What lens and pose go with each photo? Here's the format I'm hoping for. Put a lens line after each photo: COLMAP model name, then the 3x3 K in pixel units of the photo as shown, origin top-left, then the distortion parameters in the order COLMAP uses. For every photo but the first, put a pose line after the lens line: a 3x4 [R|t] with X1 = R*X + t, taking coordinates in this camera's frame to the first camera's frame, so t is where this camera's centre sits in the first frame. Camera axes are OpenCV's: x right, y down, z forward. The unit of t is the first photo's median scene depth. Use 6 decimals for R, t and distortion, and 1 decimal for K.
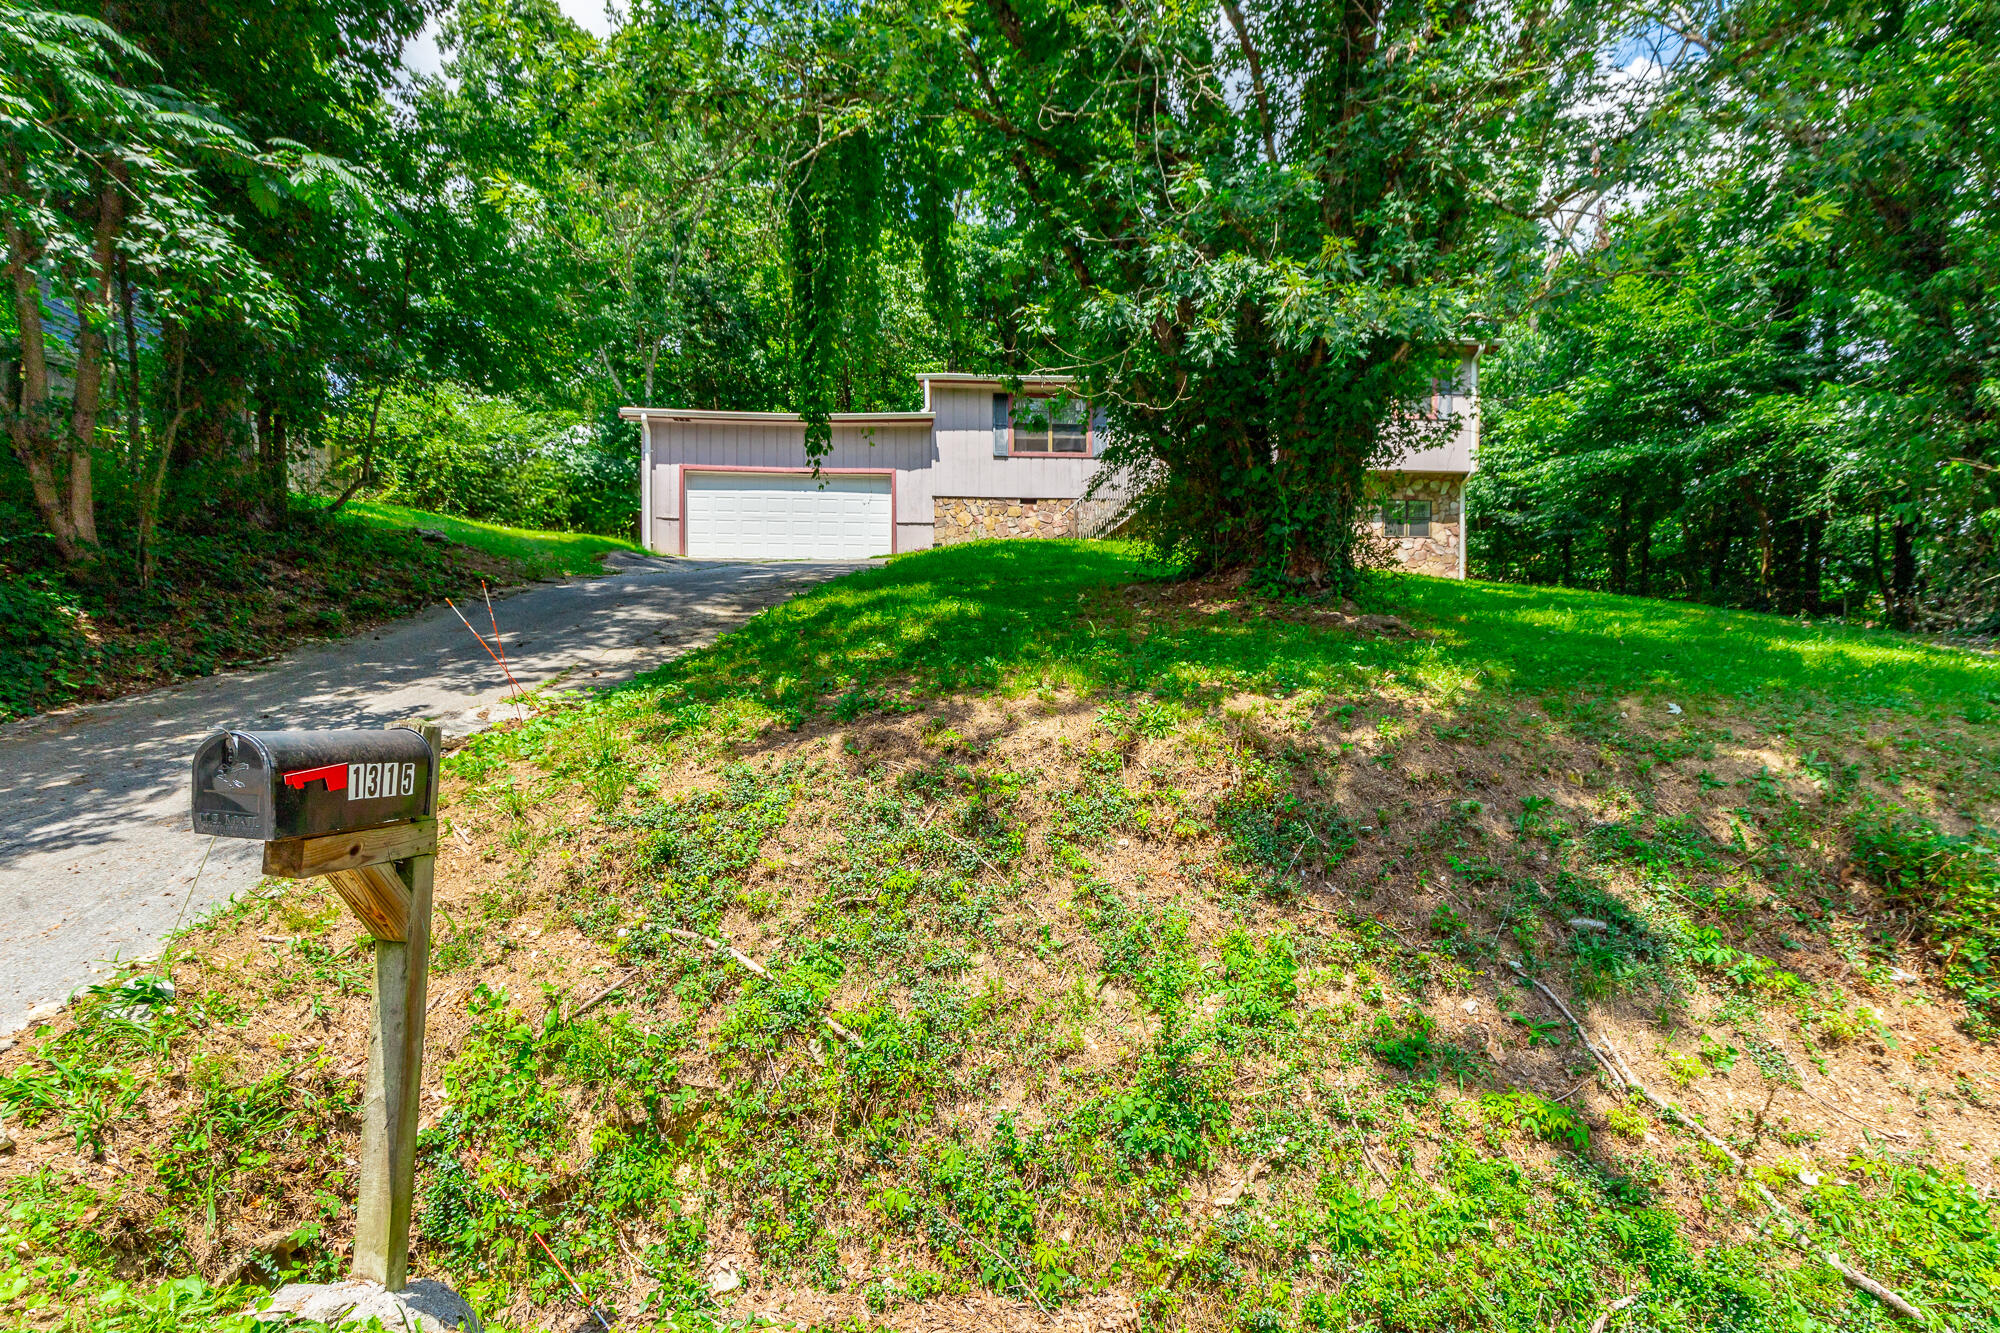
lens RADIAL K [[911.2, 0, 1005.5], [0, 911.2, 711.6], [0, 0, 1]] dist [0.008584, 0.000002]
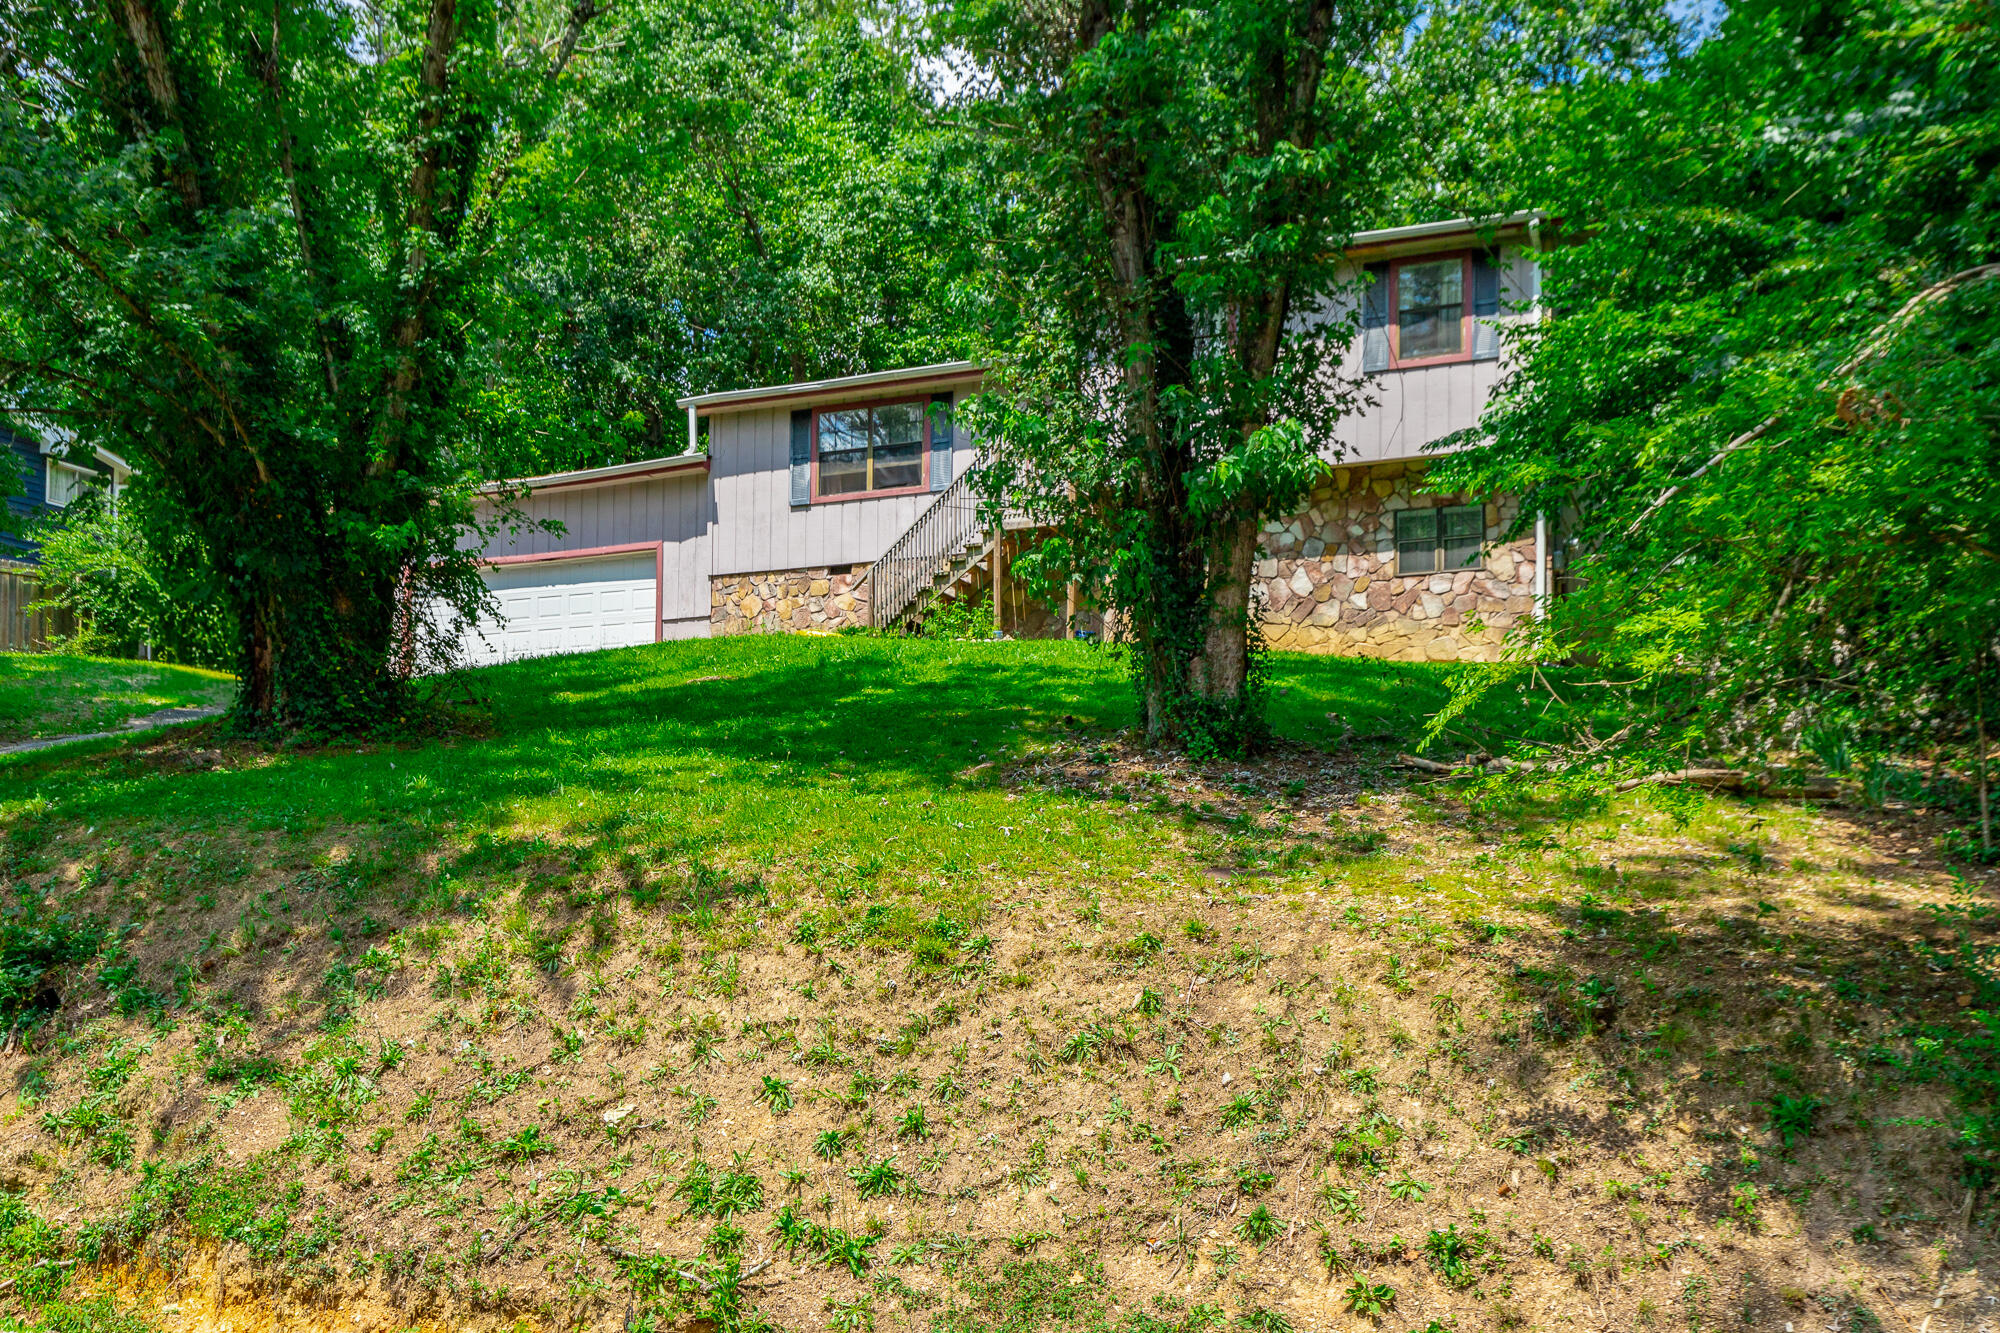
lens RADIAL K [[1952.5, 0, 996.9], [0, 1952.5, 816.0], [0, 0, 1]] dist [0.004375, -0.001026]
pose [[0.911052, -0.039052, -0.410438, 0.697680], [0.006769, 0.996787, -0.079815, 0.052951], [0.412236, 0.069937, 0.908389, -0.192653]]
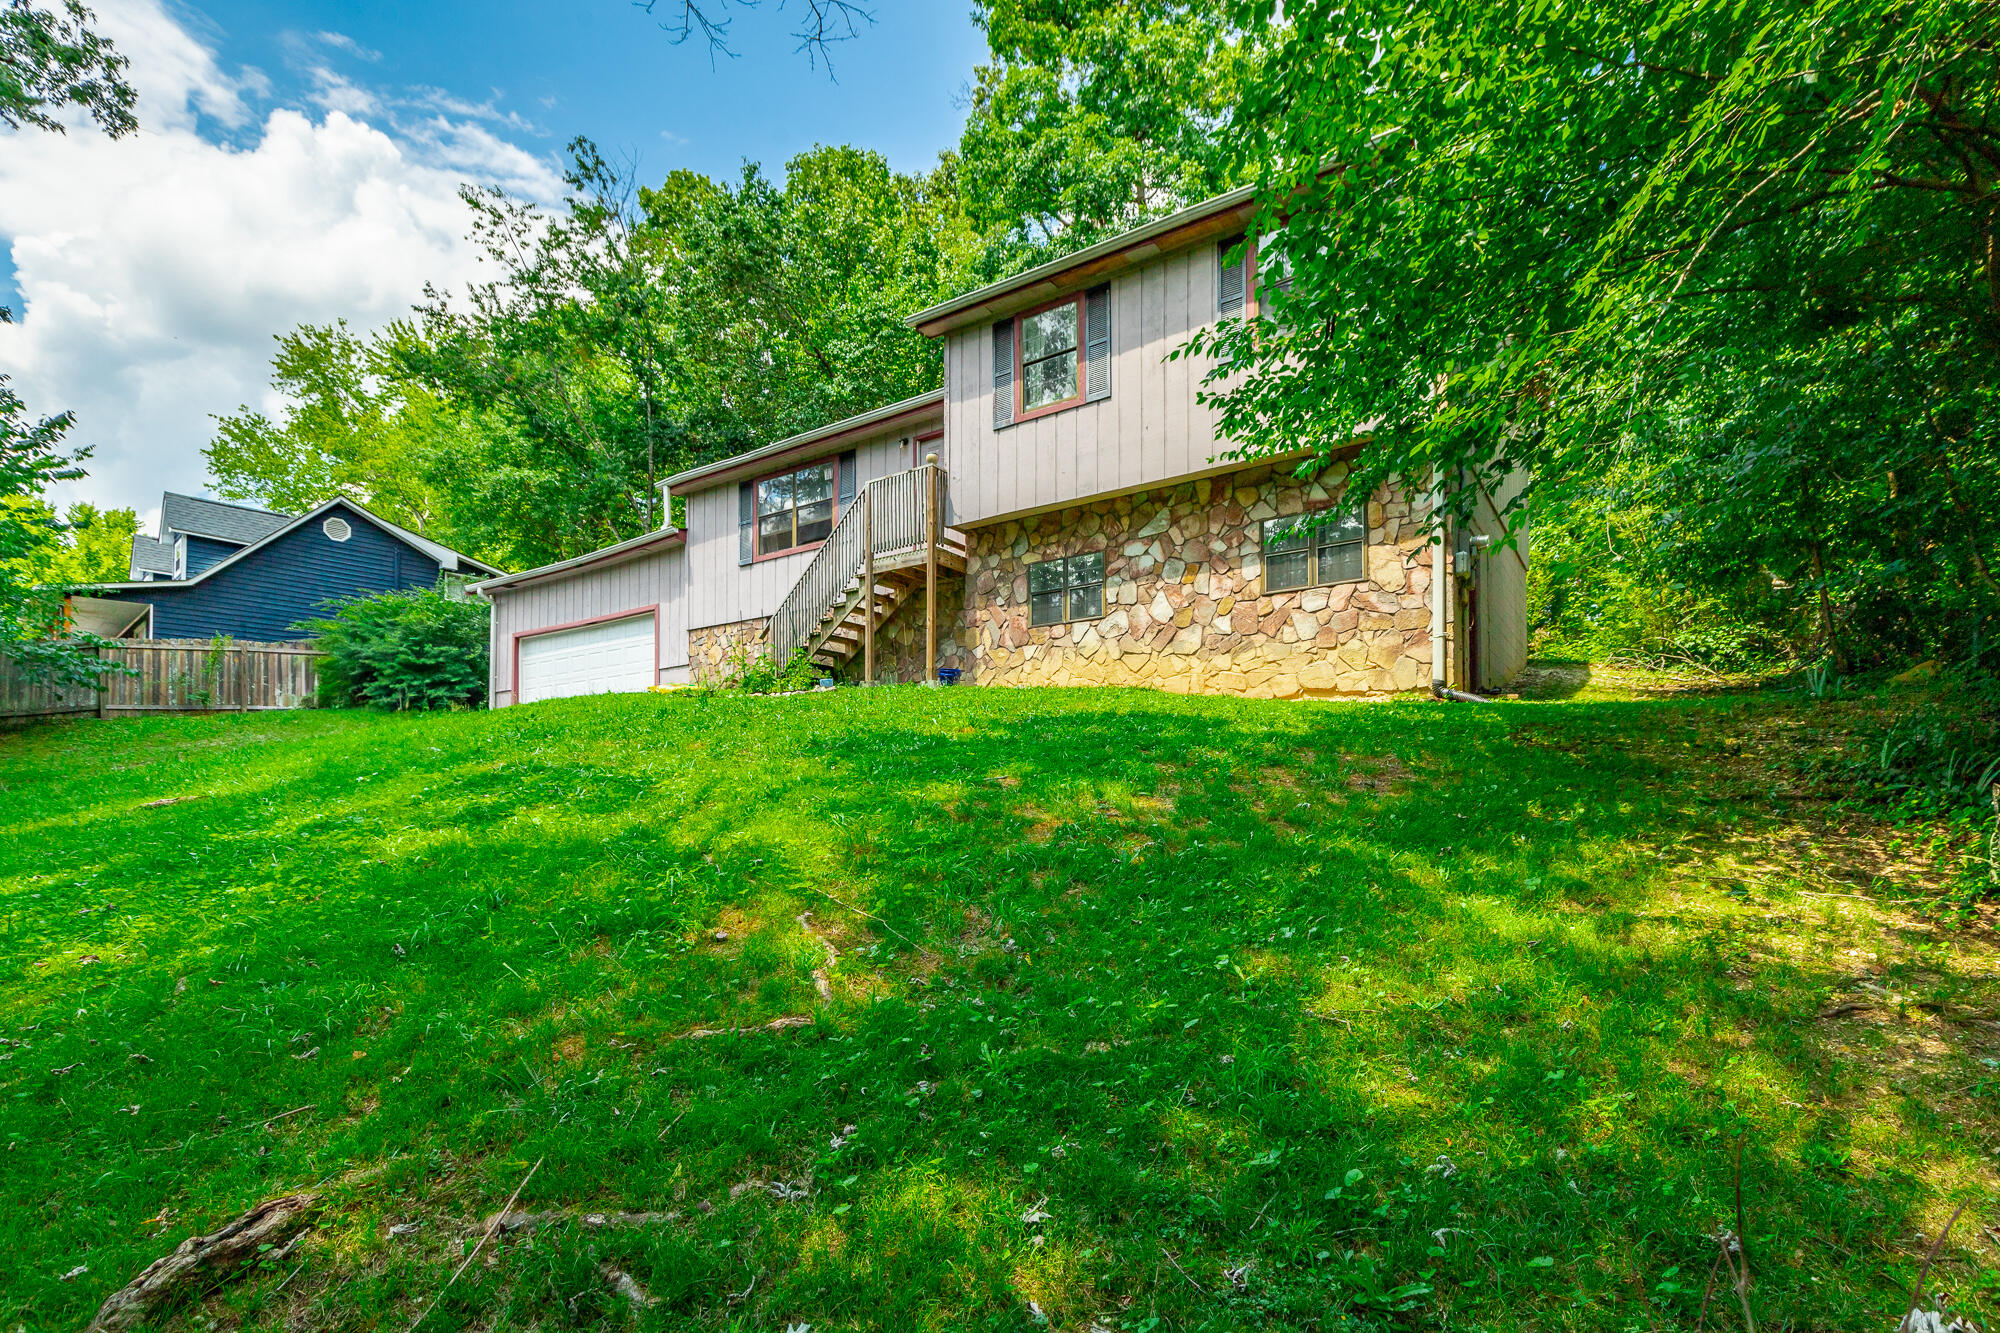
lens RADIAL K [[947.2, 0, 986.0], [0, 947.2, 750.3], [0, 0, 1]] dist [0.003262, -0.000071]
pose [[0.802147, -0.053357, -0.594738, 0.611060], [0.025264, 0.998140, -0.055474, -0.084142], [0.596592, 0.029473, 0.802003, 0.514961]]
